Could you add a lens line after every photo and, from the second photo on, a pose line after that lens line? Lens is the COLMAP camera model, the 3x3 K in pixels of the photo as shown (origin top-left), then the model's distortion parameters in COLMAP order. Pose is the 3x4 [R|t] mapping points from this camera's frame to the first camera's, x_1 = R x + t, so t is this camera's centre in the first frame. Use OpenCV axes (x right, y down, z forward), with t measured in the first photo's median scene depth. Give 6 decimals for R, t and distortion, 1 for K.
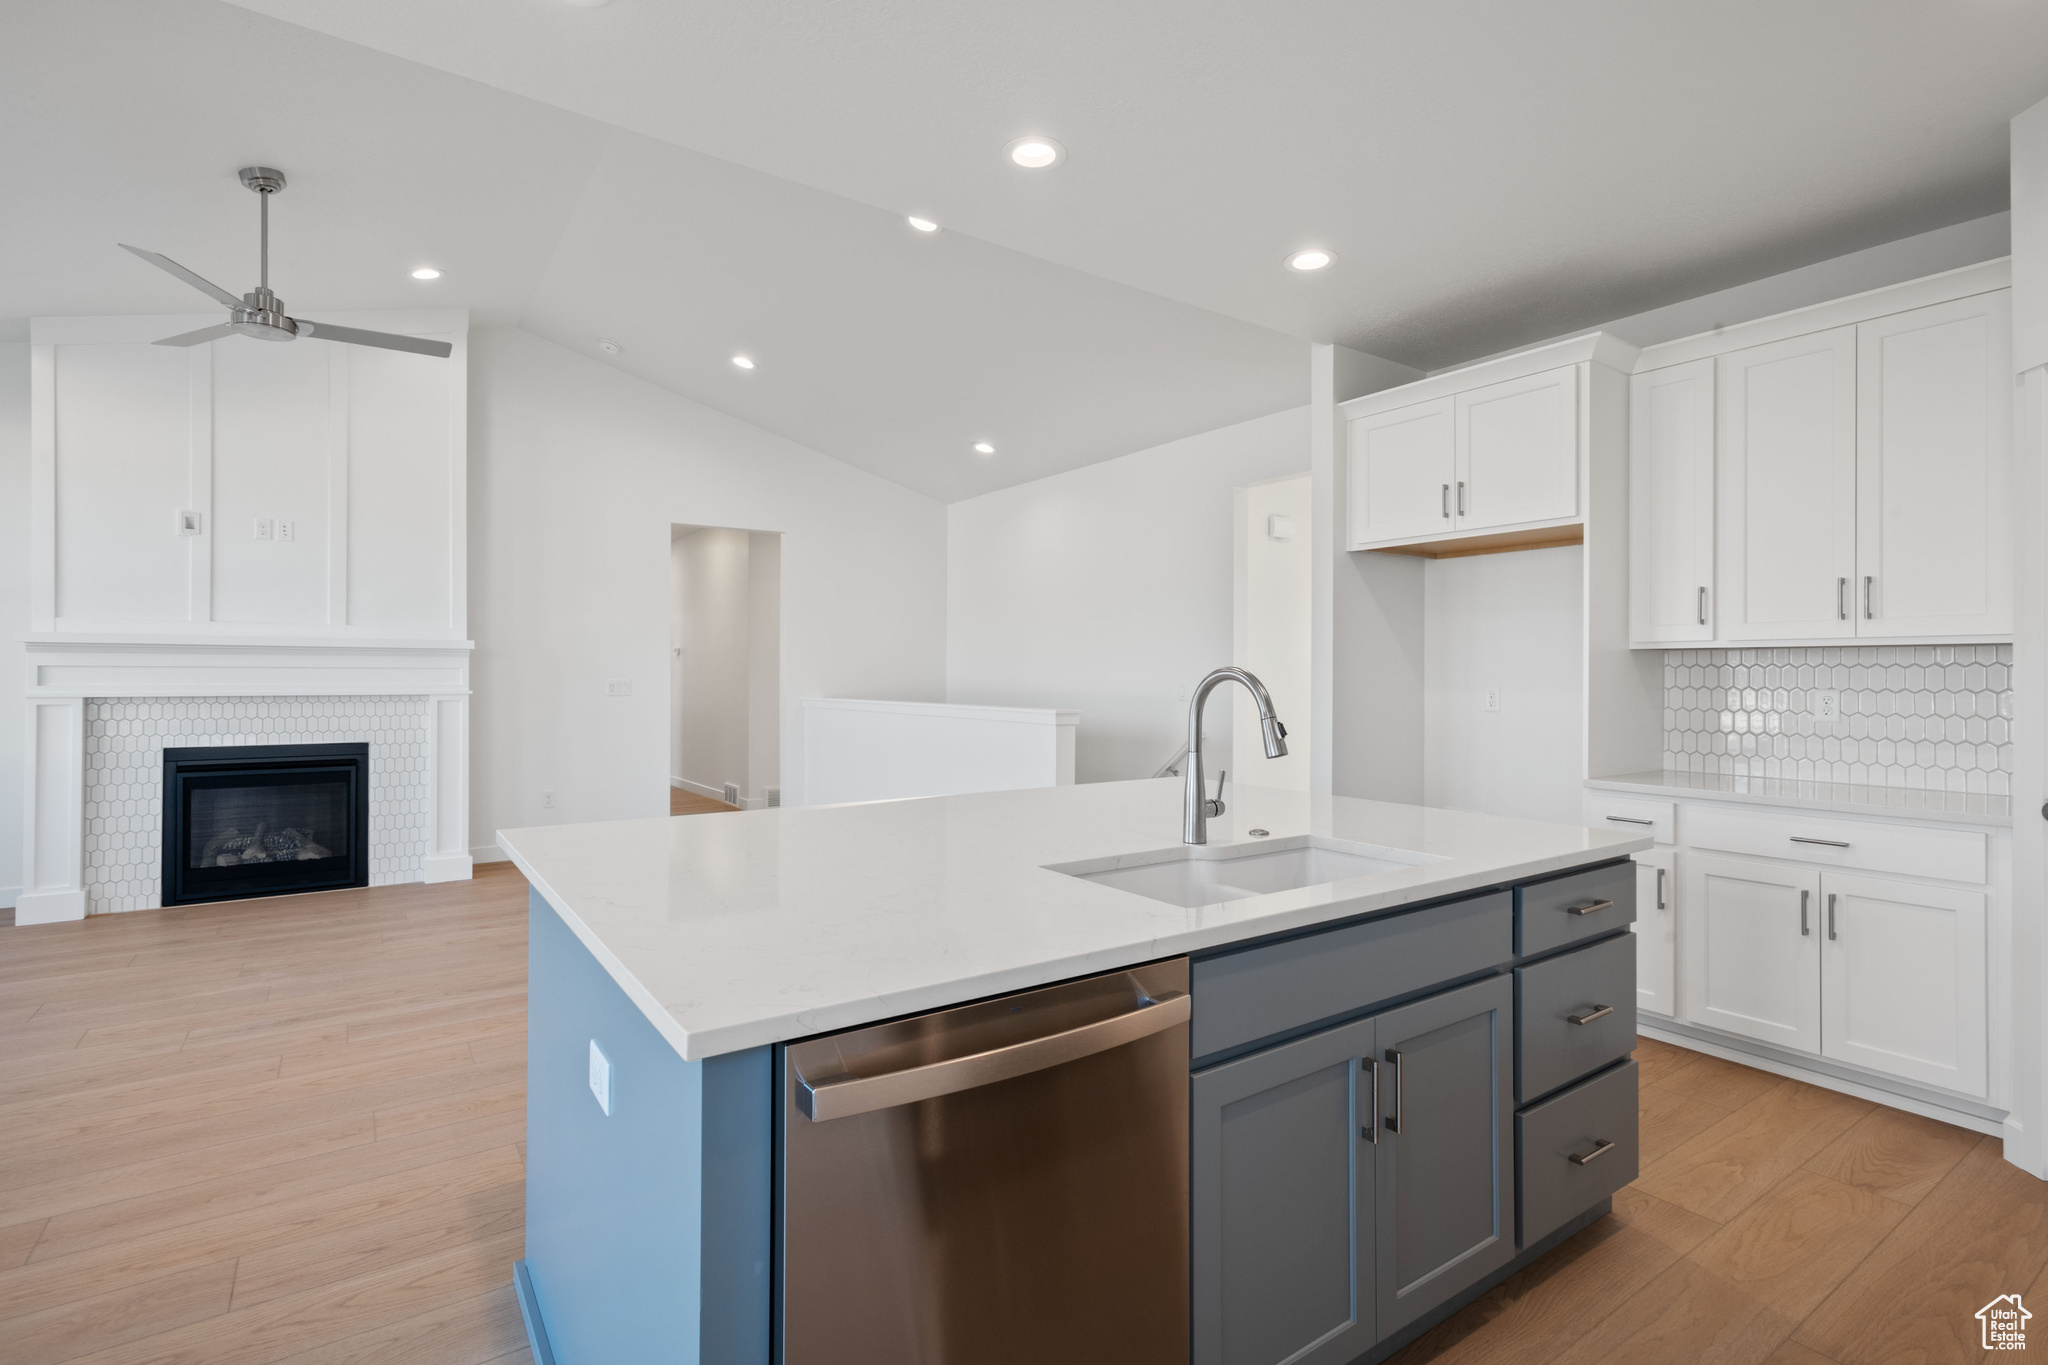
lens RADIAL K [[972.1, 0, 1037.6], [0, 972.1, 676.0], [0, 0, 1]] dist [0.007065, 0.000313]
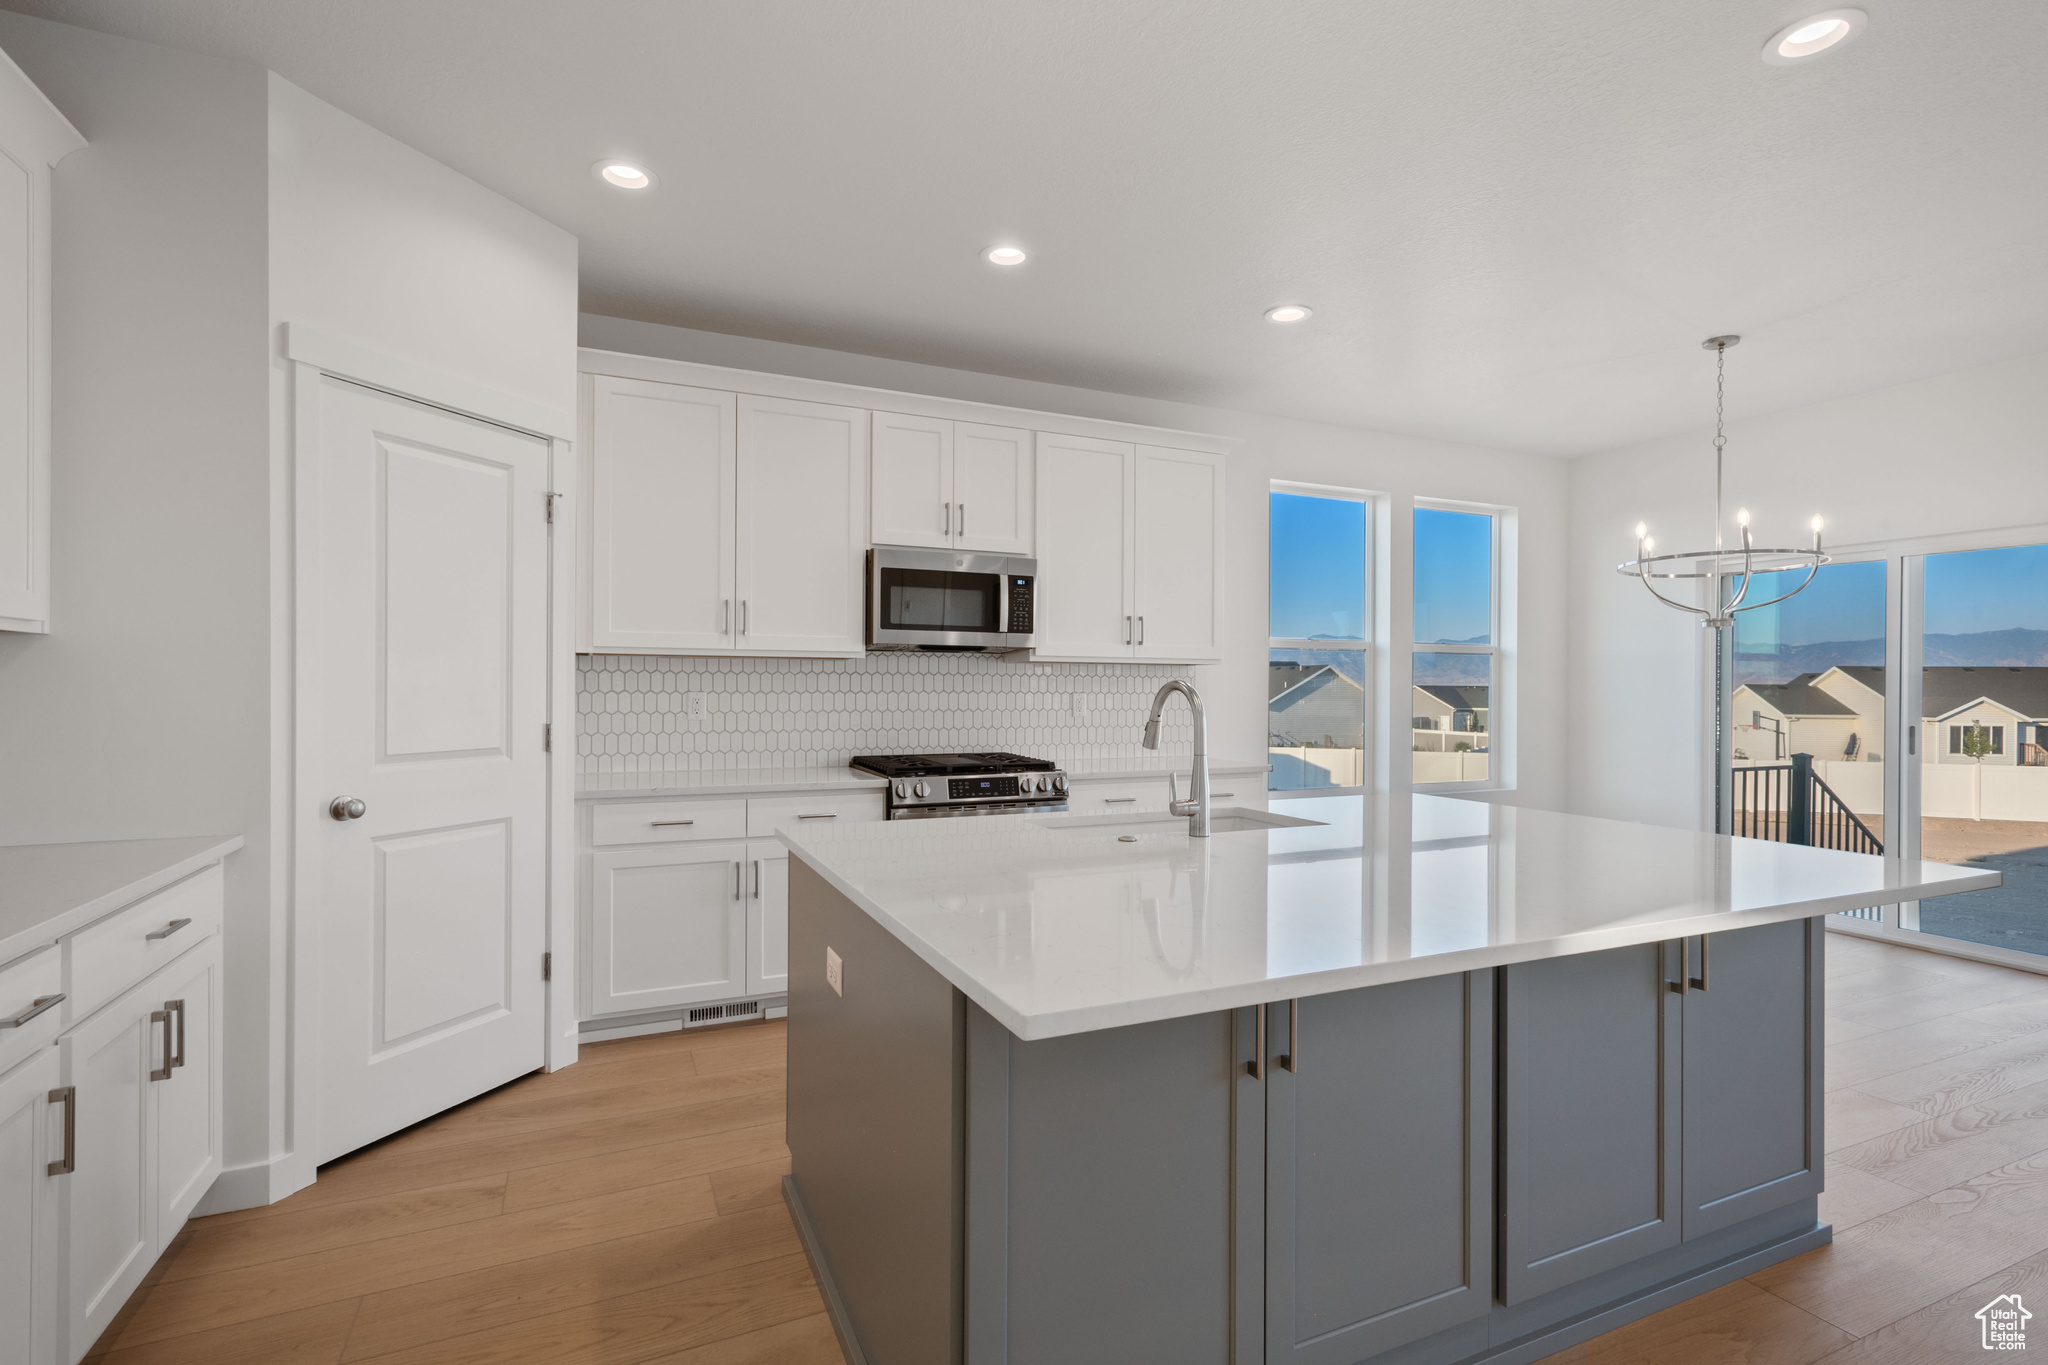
lens RADIAL K [[972.1, 0, 1029.4], [0, 972.1, 688.3], [0, 0, 1]] dist [0.007065, 0.000313]
pose [[-0.982248, -0.008454, 0.187399, 0.059232], [-0.007937, 0.999962, 0.003508, -0.000253], [-0.187422, 0.001958, -0.982278, 0.880498]]
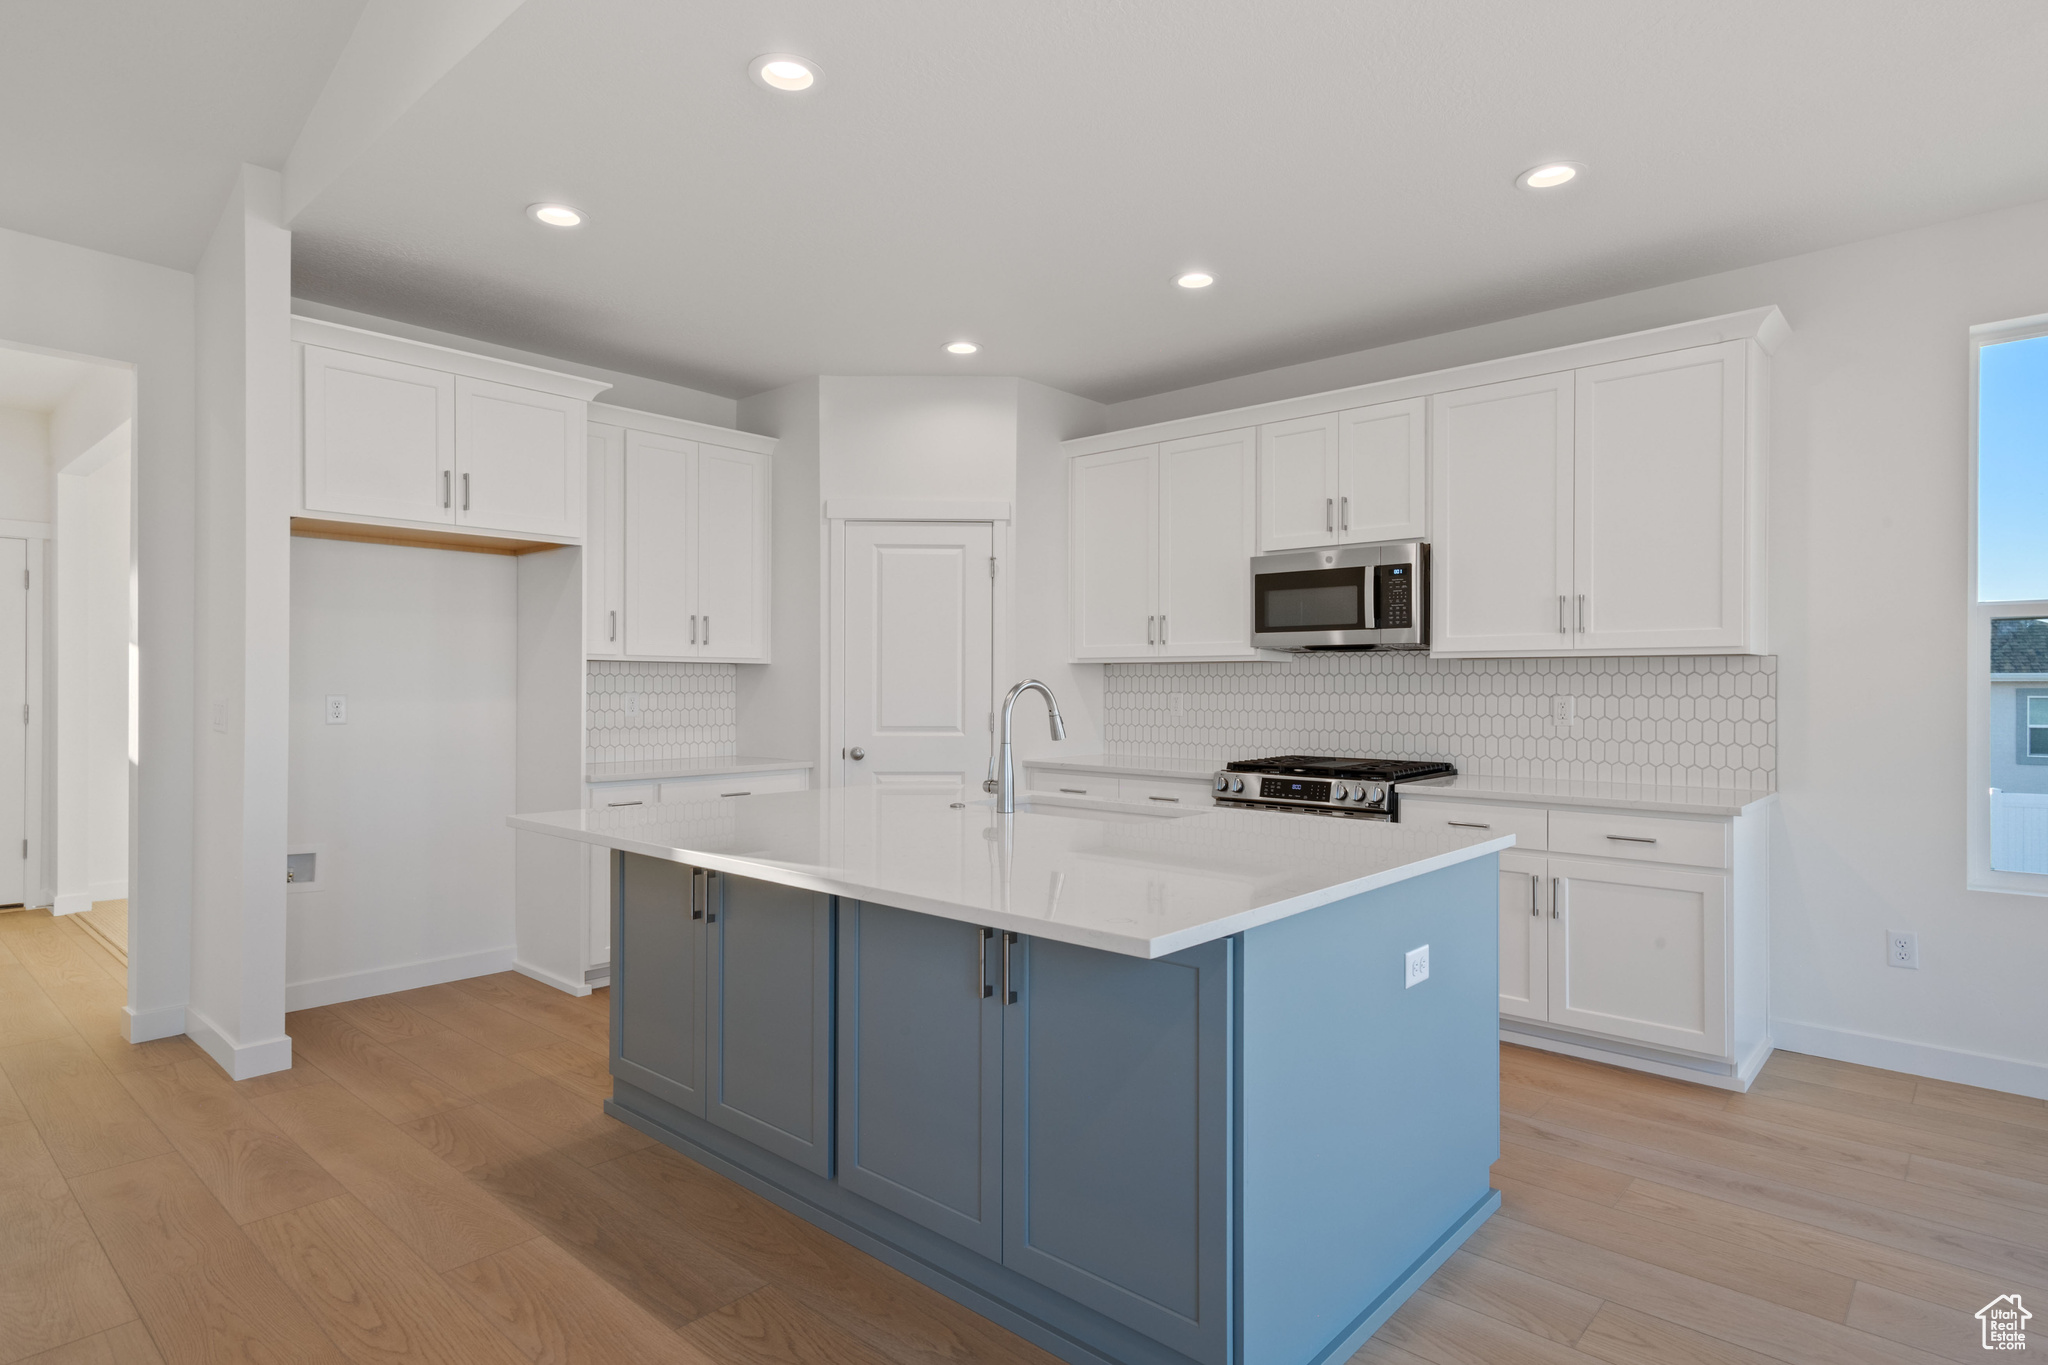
lens RADIAL K [[1088.7, 0, 1033.1], [0, 1088.7, 689.3], [0, 0, 1]] dist [0.007255, 0.000984]
pose [[-0.226610, -0.006675, 0.973963, -0.527484], [-0.003199, 0.999976, 0.006109, -0.001332], [-0.973980, -0.001731, -0.226626, 0.533612]]
